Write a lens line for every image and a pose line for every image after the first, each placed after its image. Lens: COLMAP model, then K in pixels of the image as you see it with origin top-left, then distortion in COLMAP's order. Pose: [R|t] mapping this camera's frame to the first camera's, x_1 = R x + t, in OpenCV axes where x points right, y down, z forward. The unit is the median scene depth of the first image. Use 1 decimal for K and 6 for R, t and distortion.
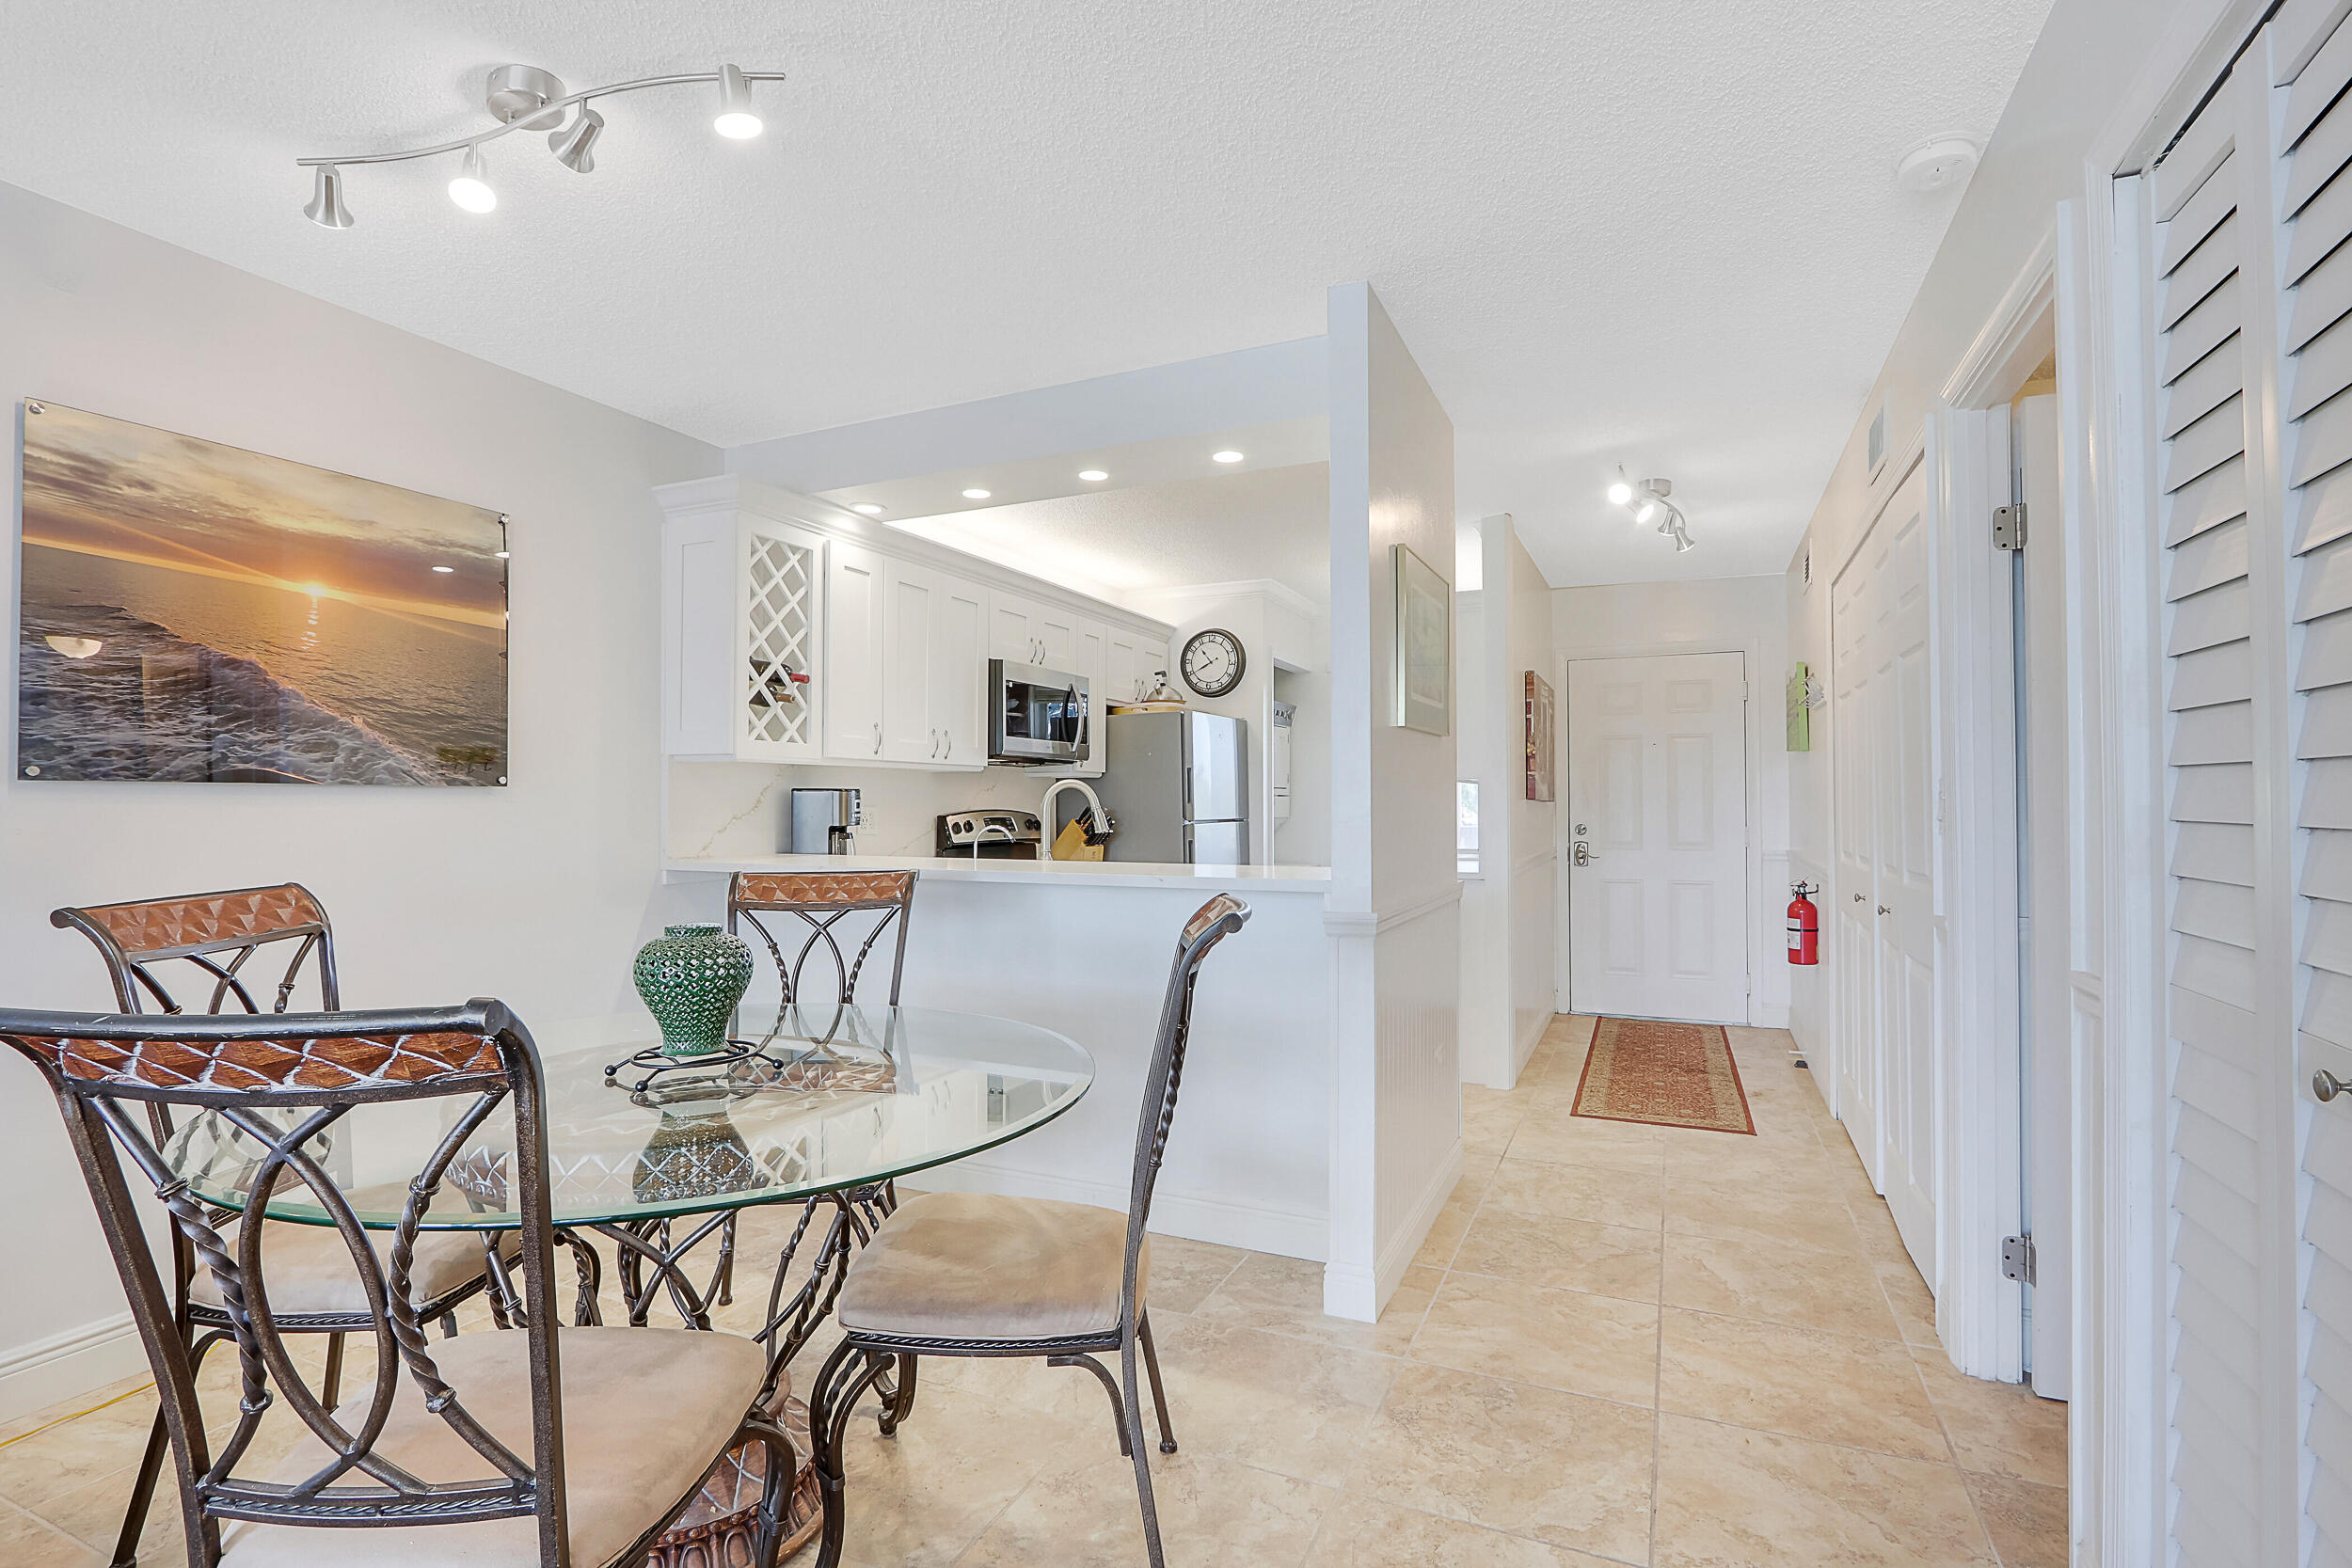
lens RADIAL K [[1106.7, 0, 1163.3], [0, 1106.7, 790.7], [0, 0, 1]] dist [-0.015604, 0.000797]
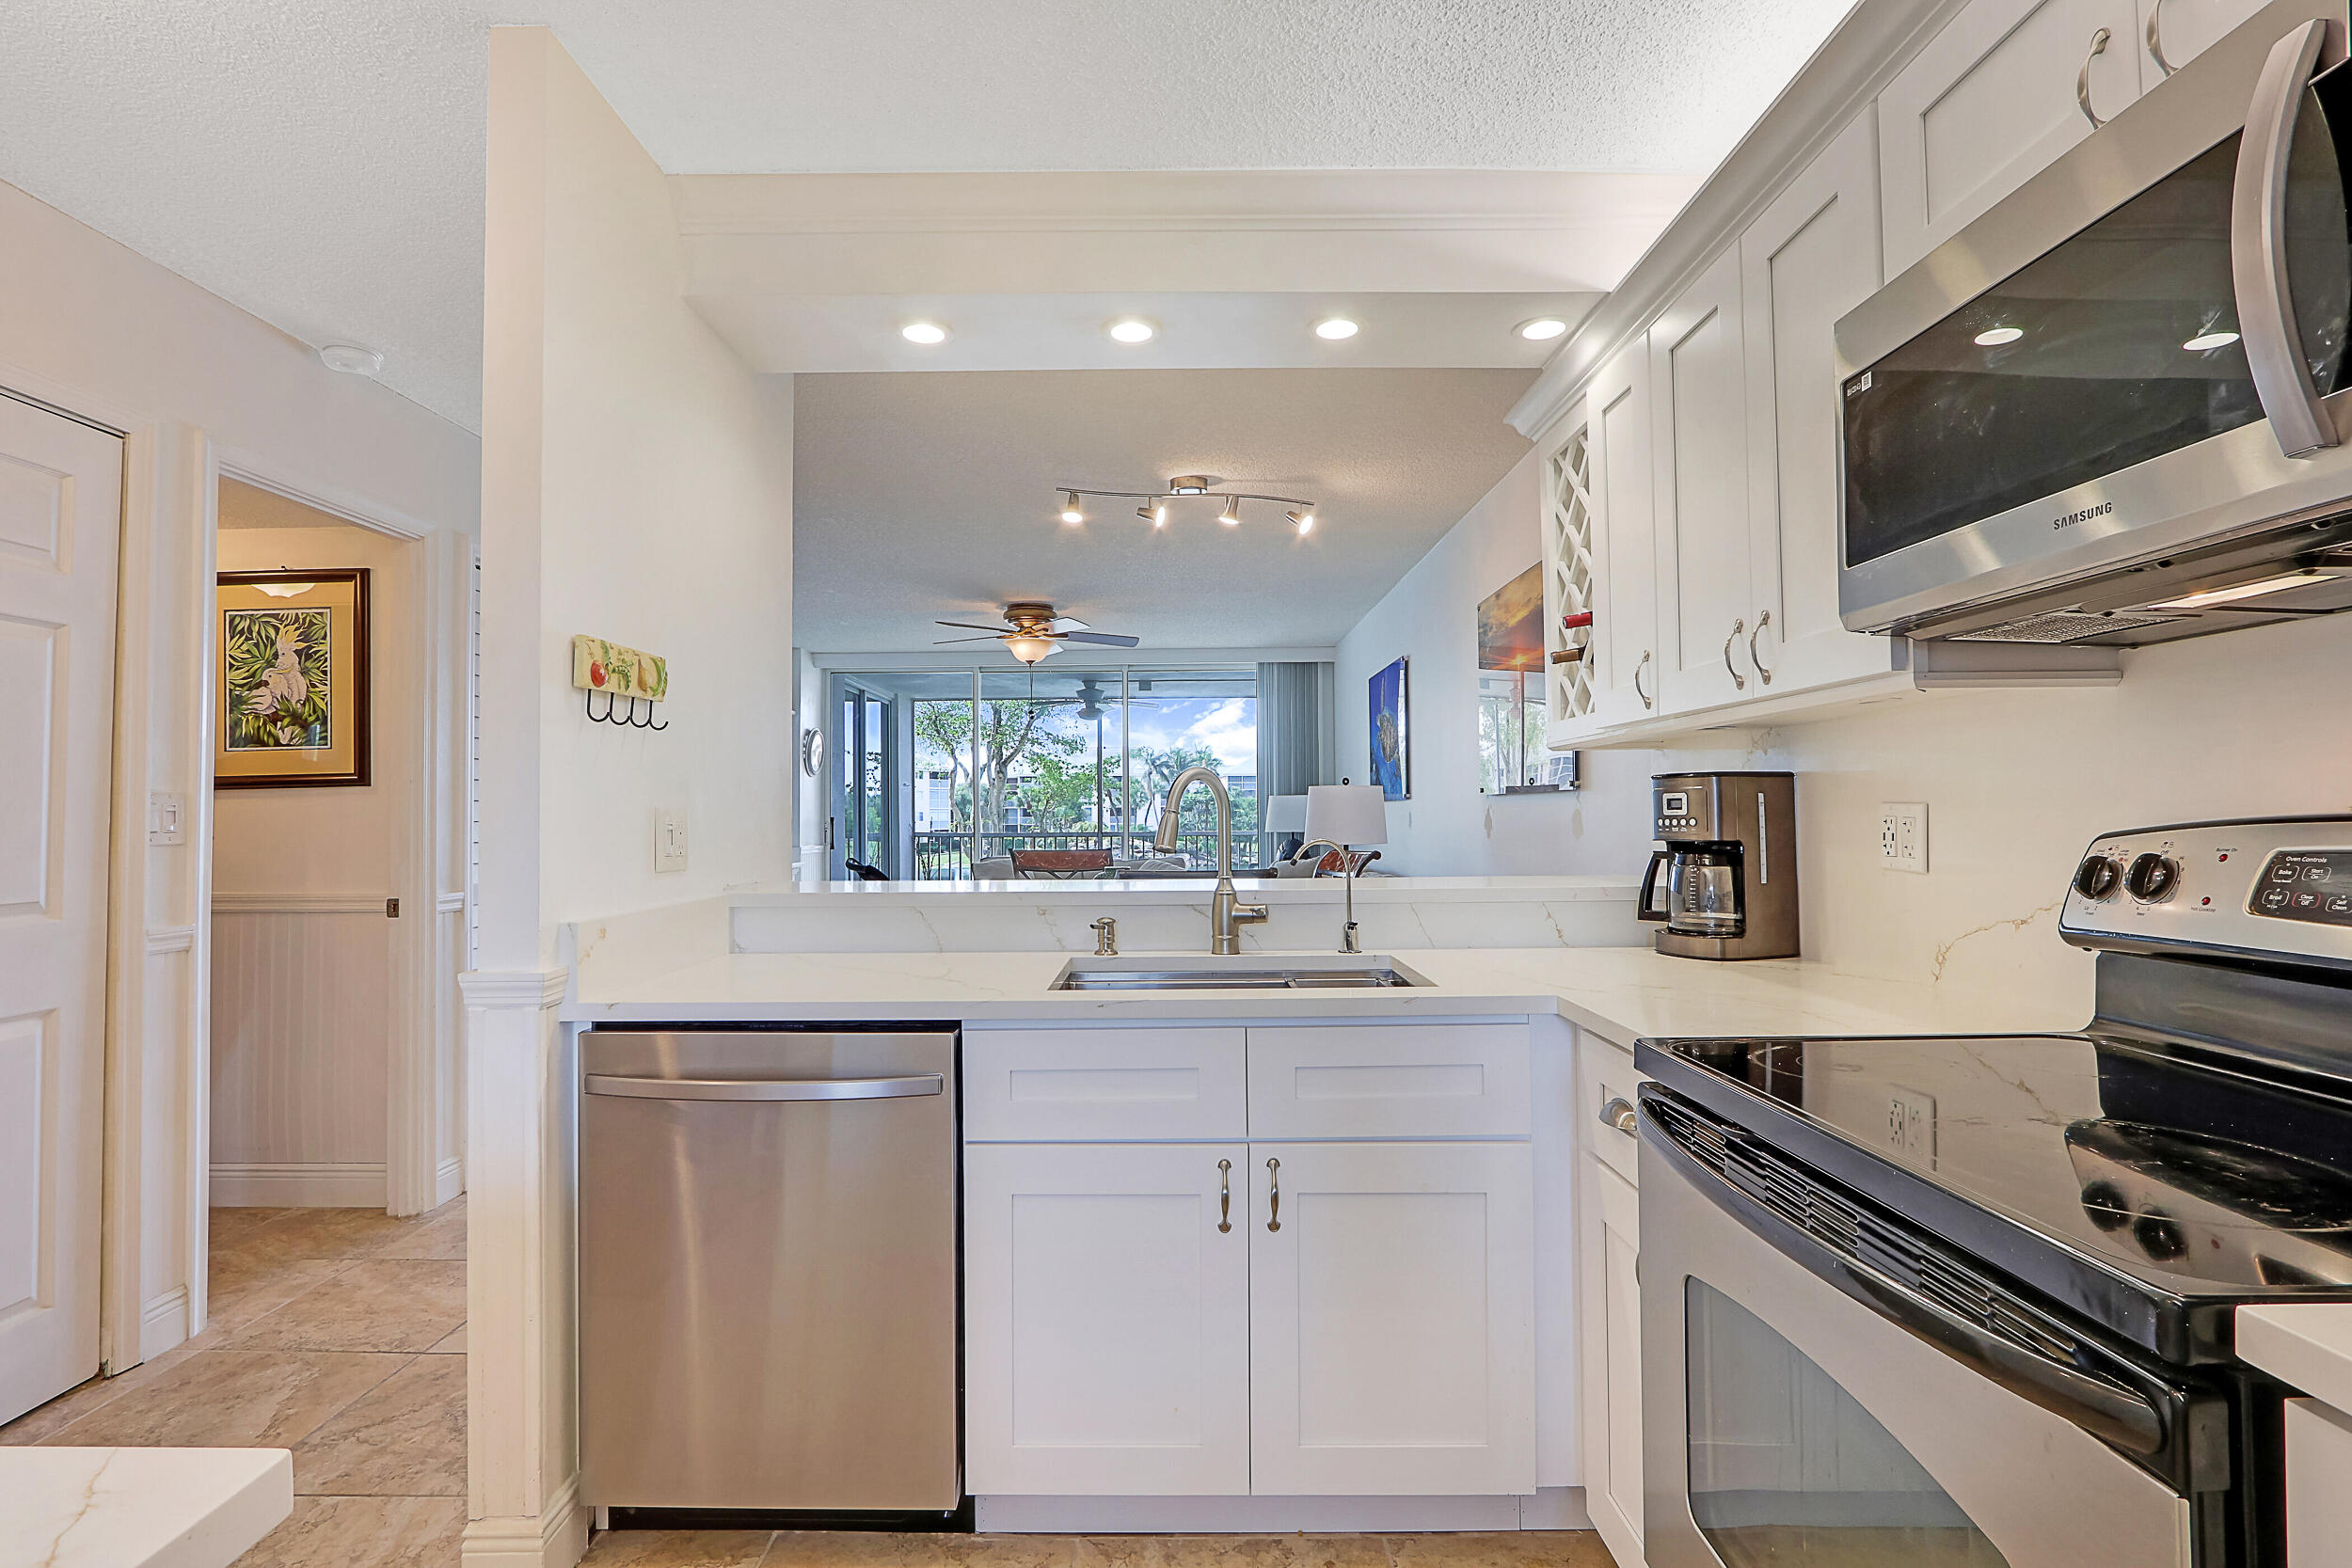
lens RADIAL K [[1081.7, 0, 1173.5], [0, 1081.7, 790.5], [0, 0, 1]] dist [-0.014391, -0.000132]
pose [[-0.905662, 0.001003, -0.423998, 0.187812], [0.015606, 0.999399, -0.030968, 0.021529], [0.423712, -0.034664, -0.905133, 1.517147]]
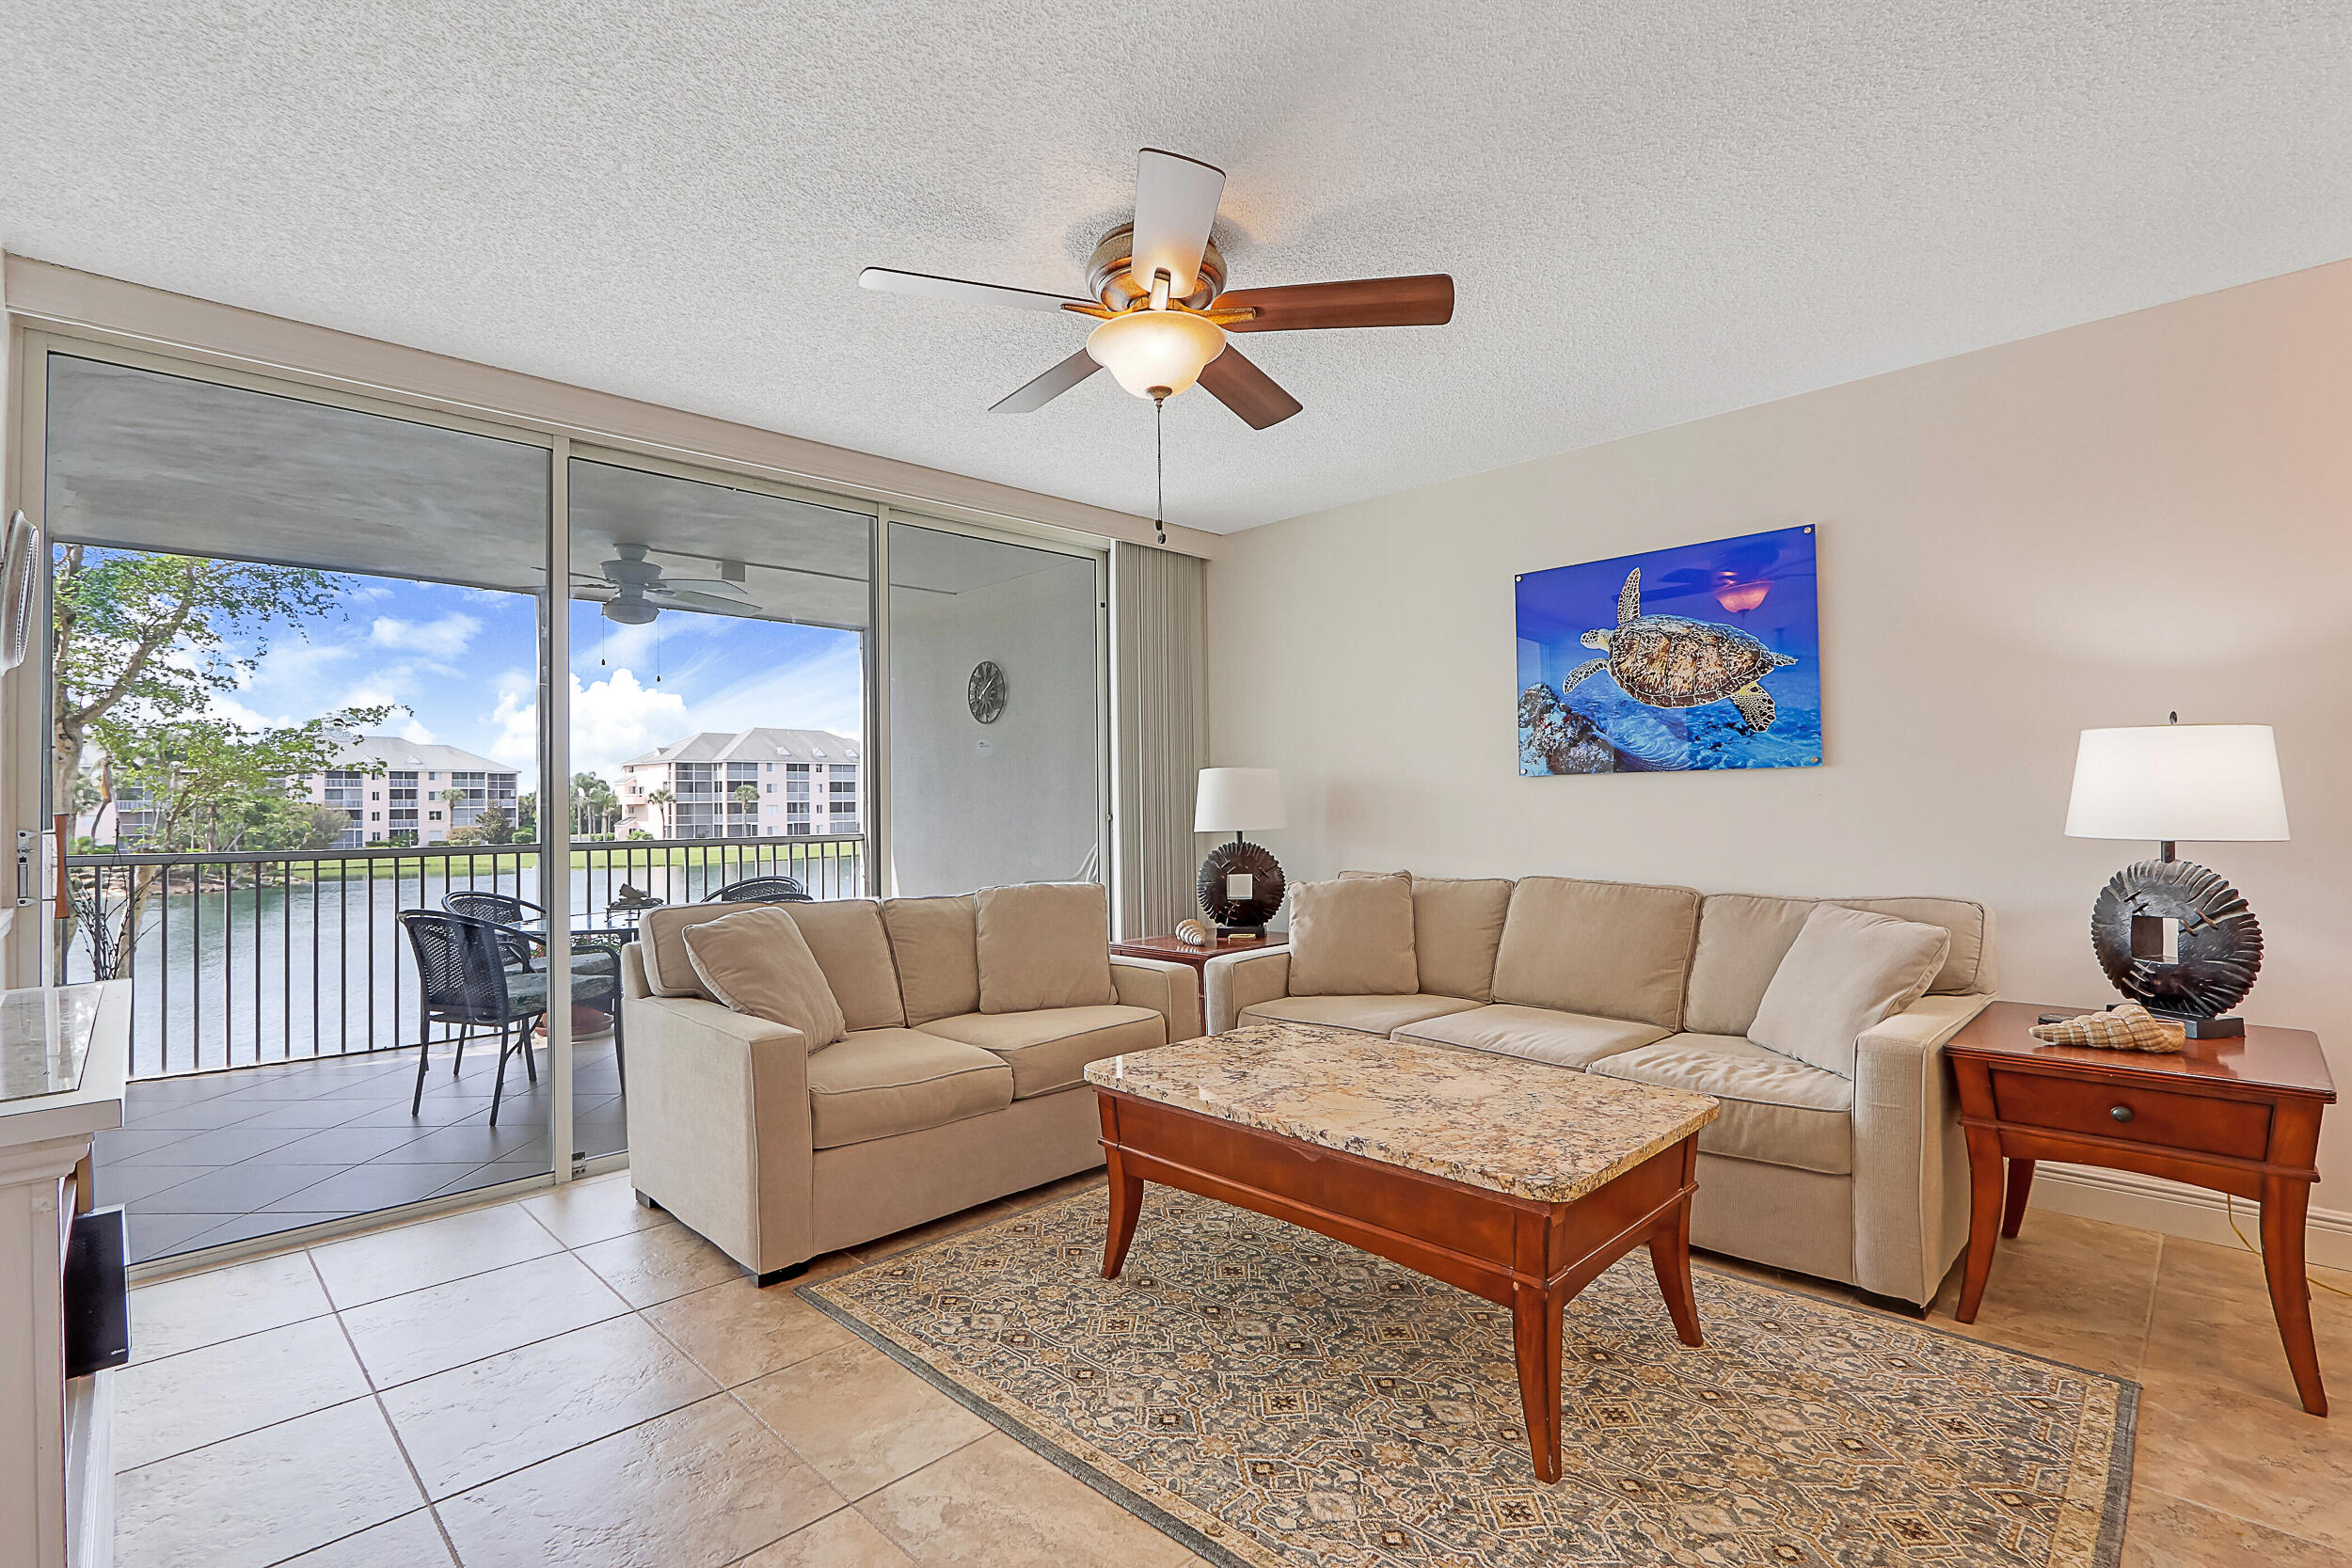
lens RADIAL K [[1081.7, 0, 1173.5], [0, 1081.7, 790.5], [0, 0, 1]] dist [-0.014391, -0.000132]
pose [[-0.342350, -0.007166, -0.939545, 0.273199], [0.025660, 0.999527, -0.016973, 0.012197], [0.939222, -0.029919, -0.342004, 0.034638]]
